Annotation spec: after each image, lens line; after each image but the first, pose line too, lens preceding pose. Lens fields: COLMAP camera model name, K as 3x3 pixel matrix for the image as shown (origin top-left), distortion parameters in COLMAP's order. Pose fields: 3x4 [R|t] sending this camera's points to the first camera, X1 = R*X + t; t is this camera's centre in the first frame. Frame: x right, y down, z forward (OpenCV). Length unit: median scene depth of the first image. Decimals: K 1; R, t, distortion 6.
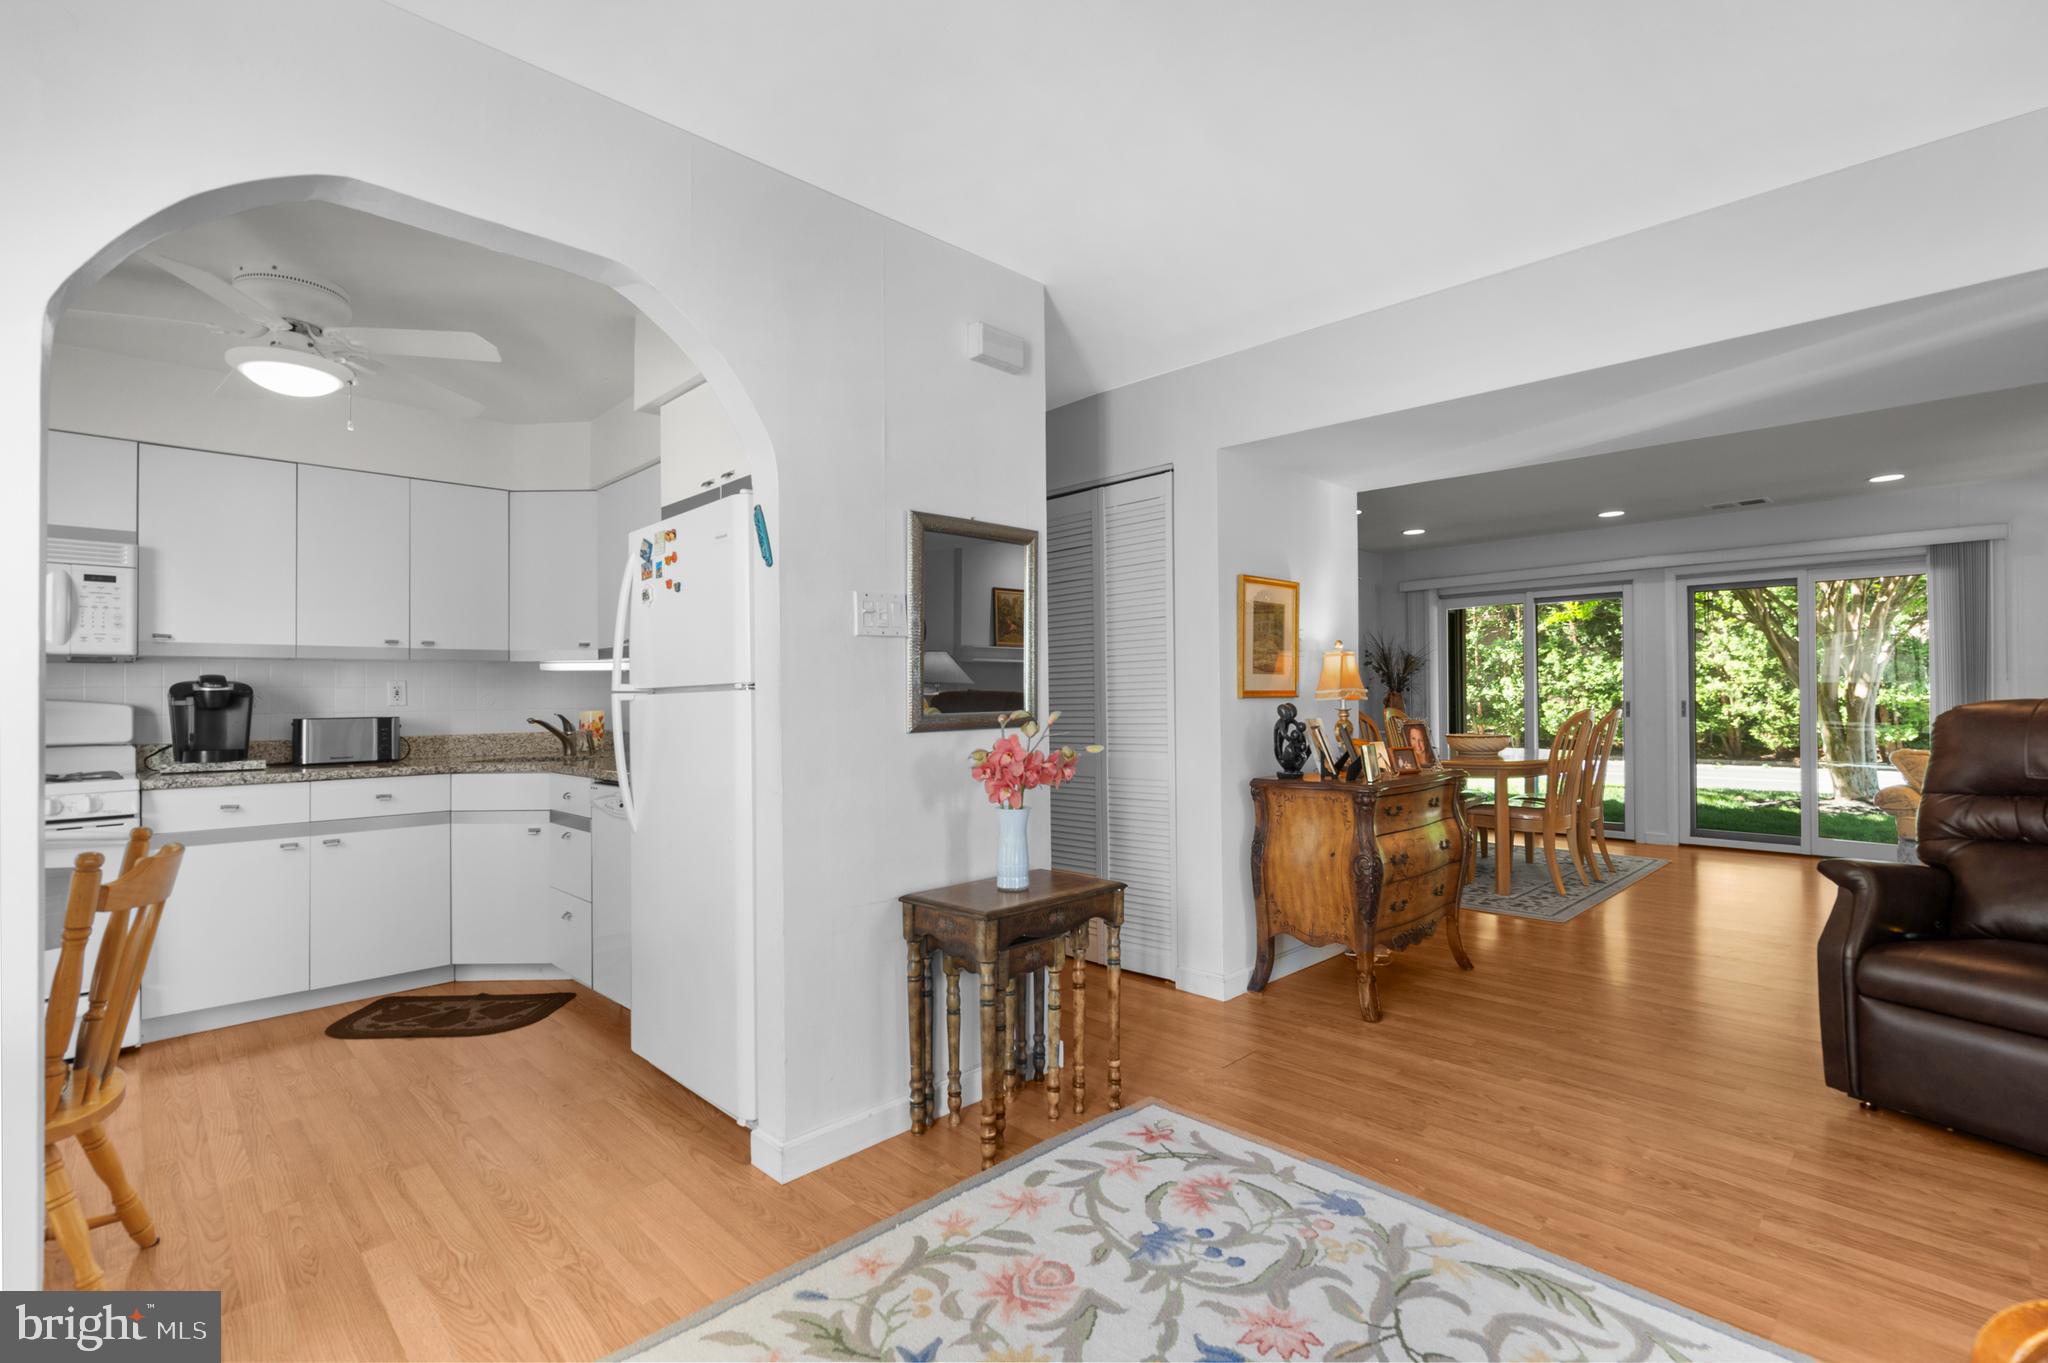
lens RADIAL K [[938.9, 0, 1022.6], [0, 938.9, 689.8], [0, 0, 1]] dist [0.002034, 0.001040]
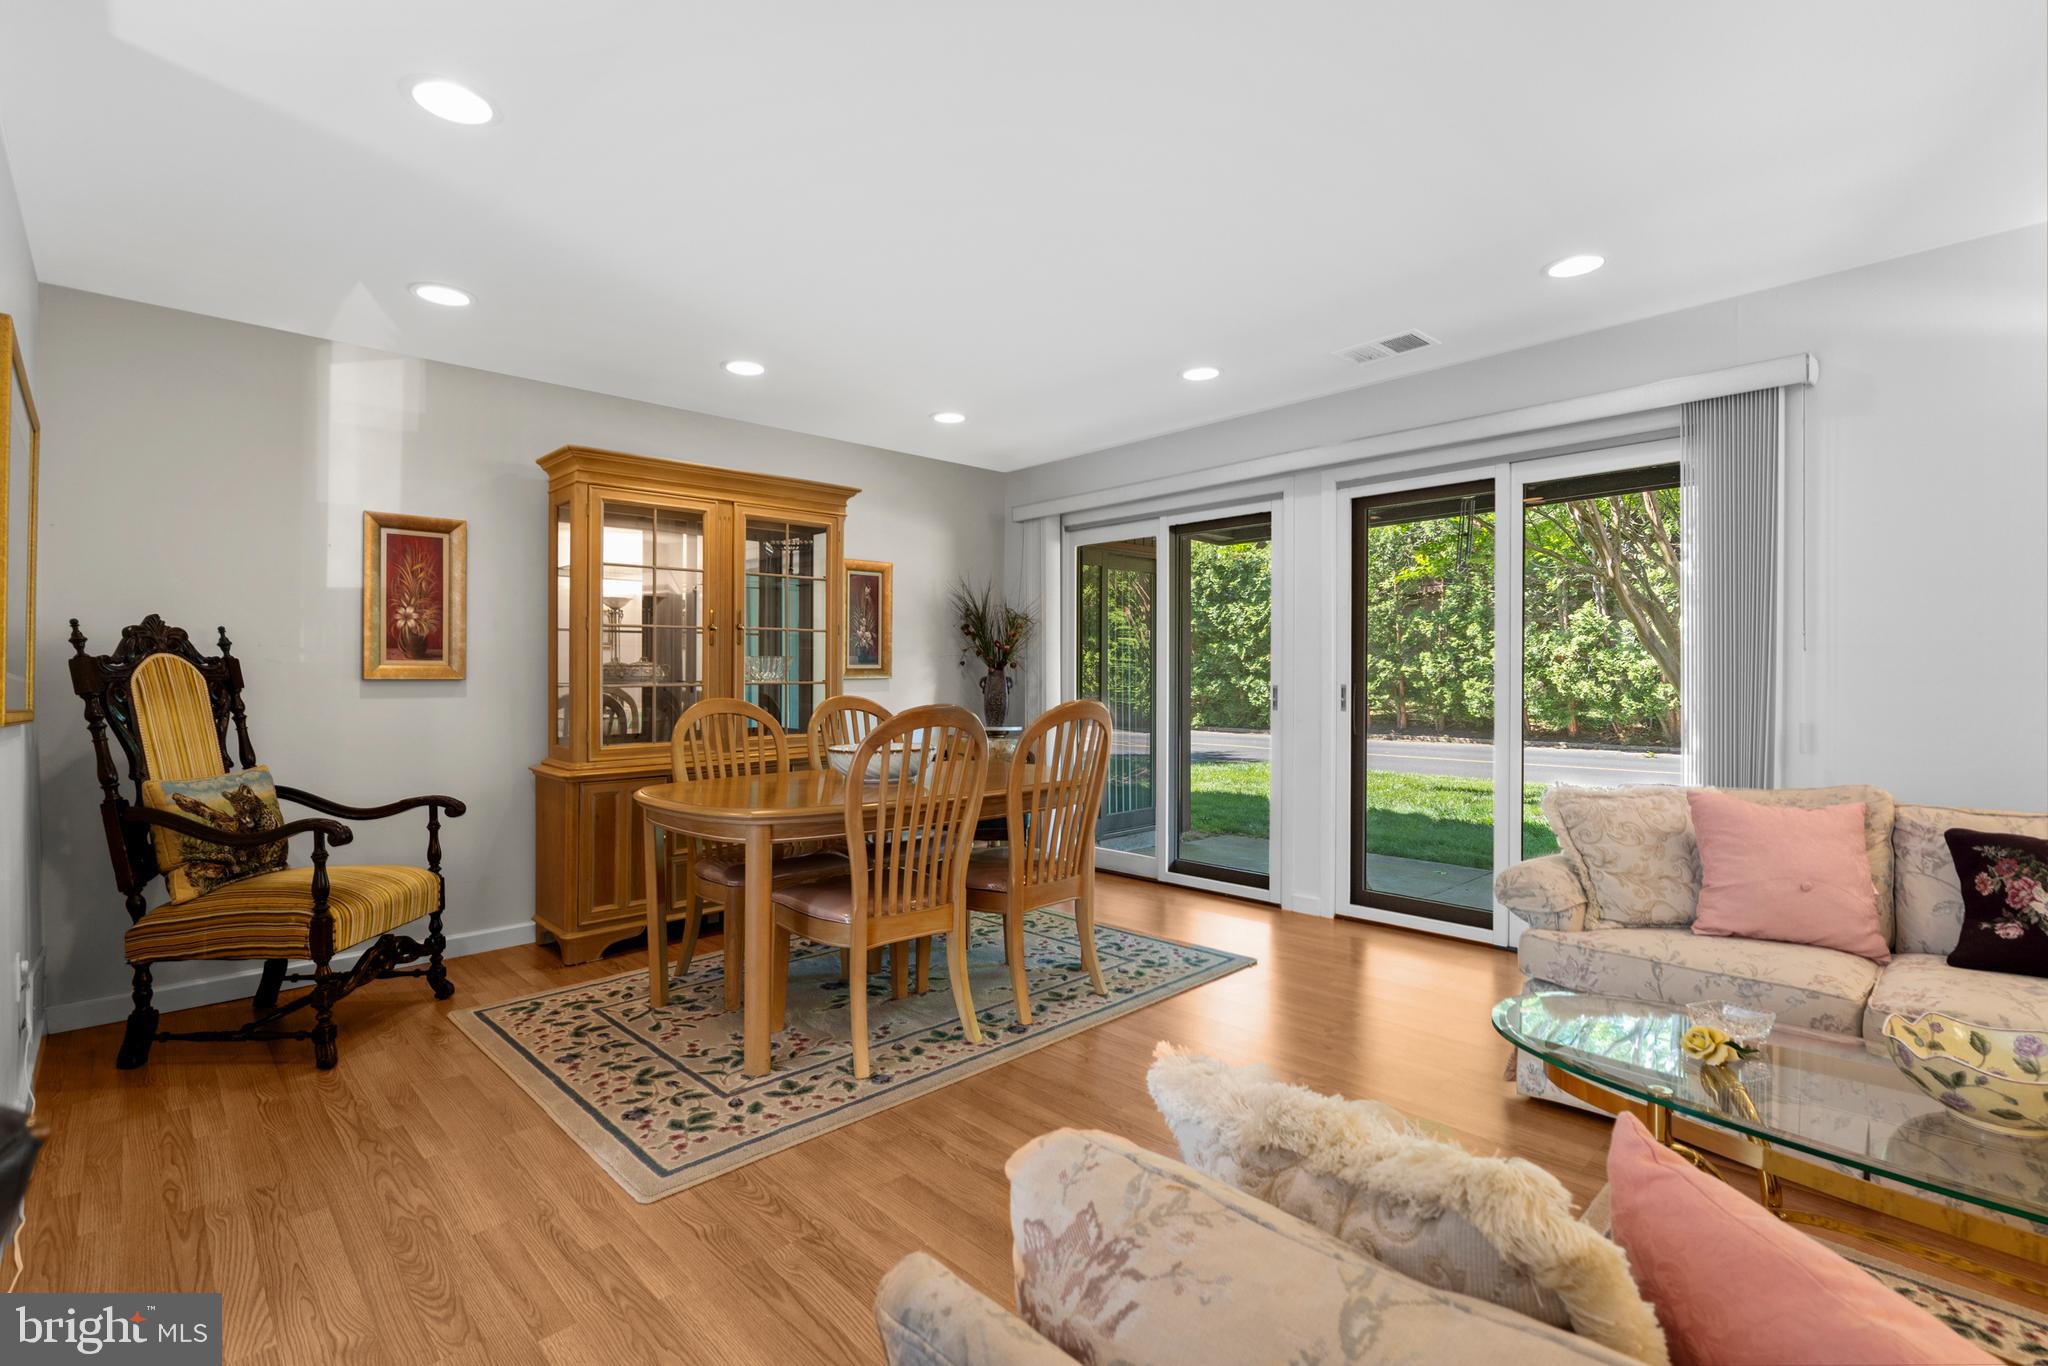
lens RADIAL K [[943.7, 0, 1029.5], [0, 943.7, 671.2], [0, 0, 1]] dist [-0.003212, 0.000559]
pose [[0.999978, 0.002739, -0.006027, 0.187327], [-0.002699, 0.999974, 0.006693, -0.000349], [0.006045, -0.006676, 0.999959, 0.142490]]
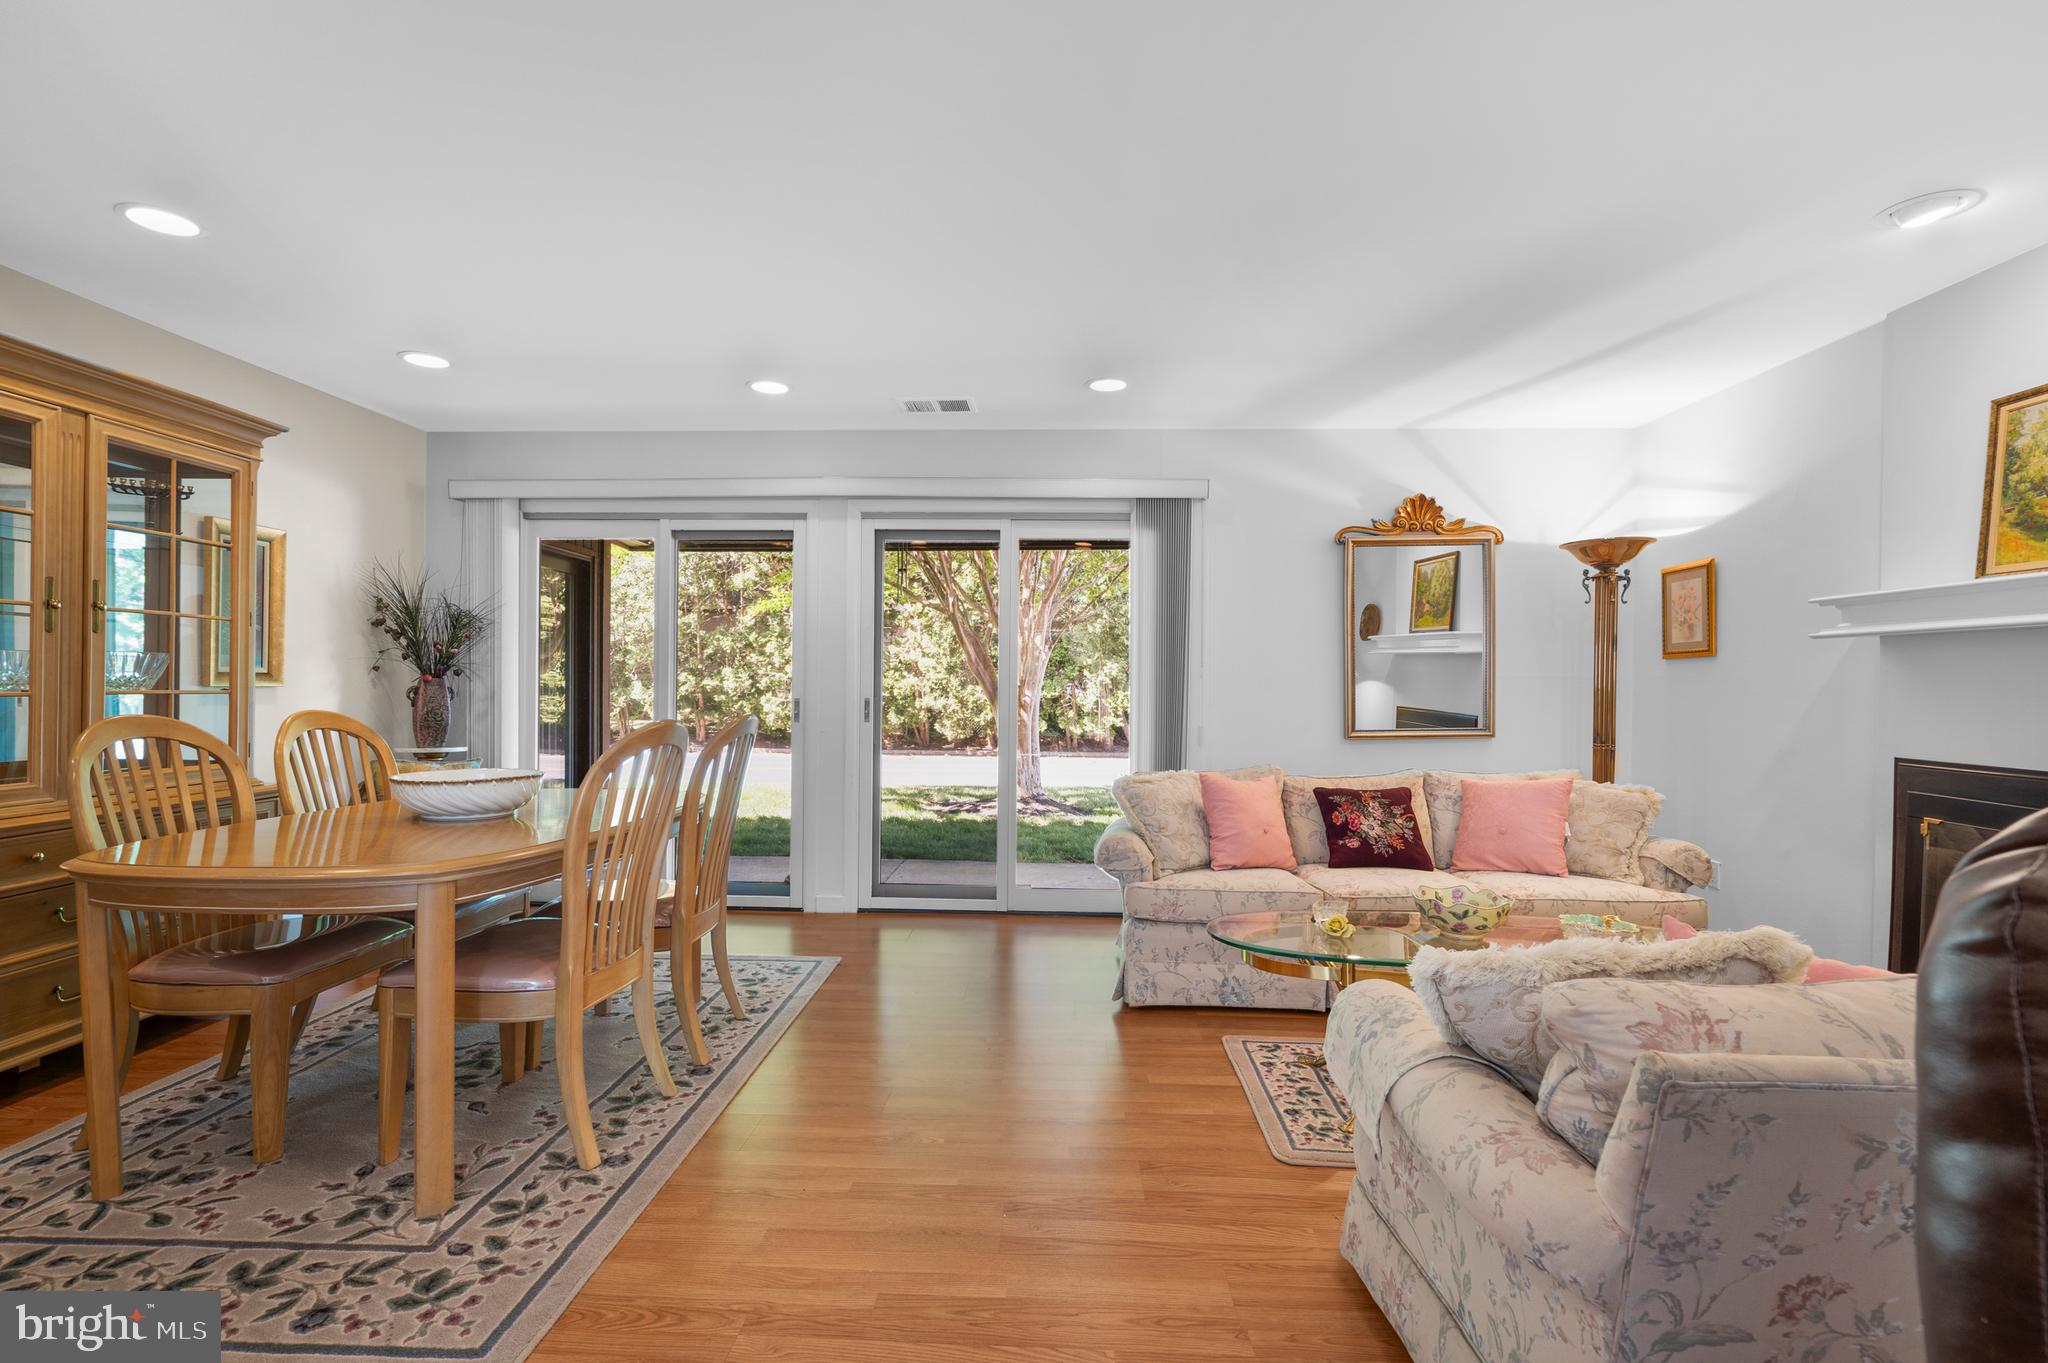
lens RADIAL K [[938.9, 0, 1022.6], [0, 938.9, 689.8], [0, 0, 1]] dist [0.002034, 0.001040]
pose [[0.729657, 0.014083, 0.683669, 0.120919], [-0.021727, 0.999761, 0.002594, 0.000415], [-0.683469, -0.016747, 0.729788, 0.161307]]
